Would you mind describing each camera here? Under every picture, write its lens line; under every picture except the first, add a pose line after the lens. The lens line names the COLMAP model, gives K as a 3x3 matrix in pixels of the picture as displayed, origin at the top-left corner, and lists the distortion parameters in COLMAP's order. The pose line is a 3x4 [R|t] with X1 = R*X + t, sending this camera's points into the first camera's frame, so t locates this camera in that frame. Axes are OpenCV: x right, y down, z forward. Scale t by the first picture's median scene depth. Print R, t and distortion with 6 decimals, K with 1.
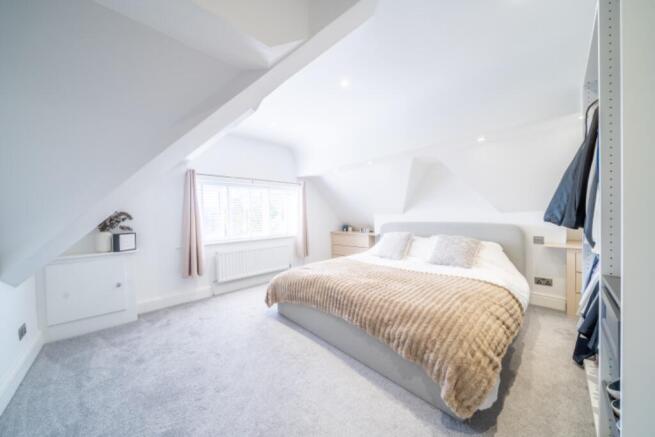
lens RADIAL K [[223.8, 0, 329.8], [0, 223.8, 216.4], [0, 0, 1]] dist [-0.009255, -0.000035]
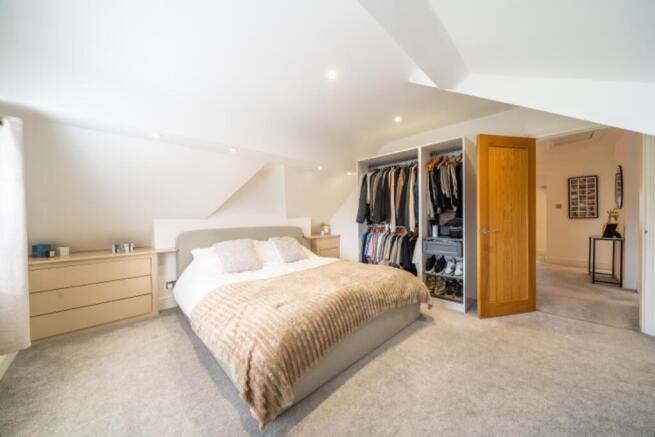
lens RADIAL K [[226.3, 0, 325.0], [0, 226.3, 217.6], [0, 0, 1]] dist [0.000585, 0.000100]
pose [[-0.002903, 0.002080, 0.999994, -0.595287], [0.017083, 0.999852, -0.002030, -0.000806], [-0.999850, 0.017077, -0.002938, 0.734389]]
